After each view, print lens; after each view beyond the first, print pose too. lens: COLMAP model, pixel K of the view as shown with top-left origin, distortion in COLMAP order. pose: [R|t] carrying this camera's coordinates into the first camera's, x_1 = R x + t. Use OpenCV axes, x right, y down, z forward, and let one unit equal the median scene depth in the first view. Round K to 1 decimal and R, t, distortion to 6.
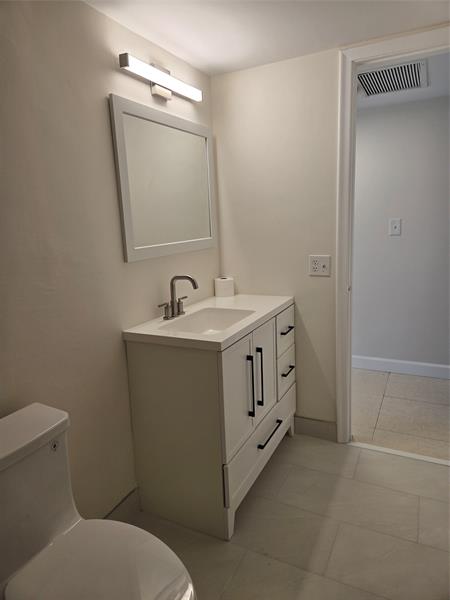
lens RADIAL K [[402.2, 0, 220.9], [0, 402.2, 294.8], [0, 0, 1]] dist [0.086116, -0.080460]
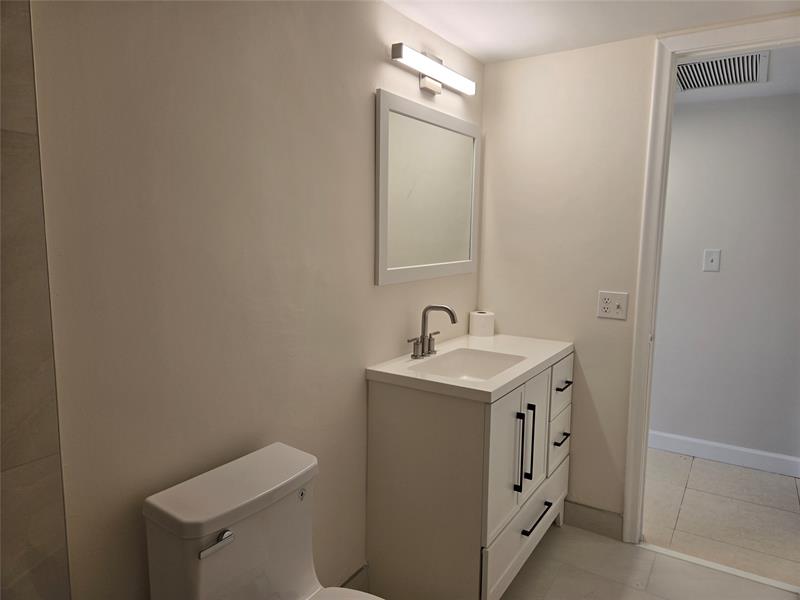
lens RADIAL K [[537.0, 0, 395.1], [0, 537.0, 302.7], [0, 0, 1]] dist [0.081887, -0.073573]
pose [[0.992556, 0.070704, -0.099163, -0.070860], [-0.075708, 0.995992, -0.047636, 0.003931], [0.095398, 0.054789, 0.993930, -0.076442]]
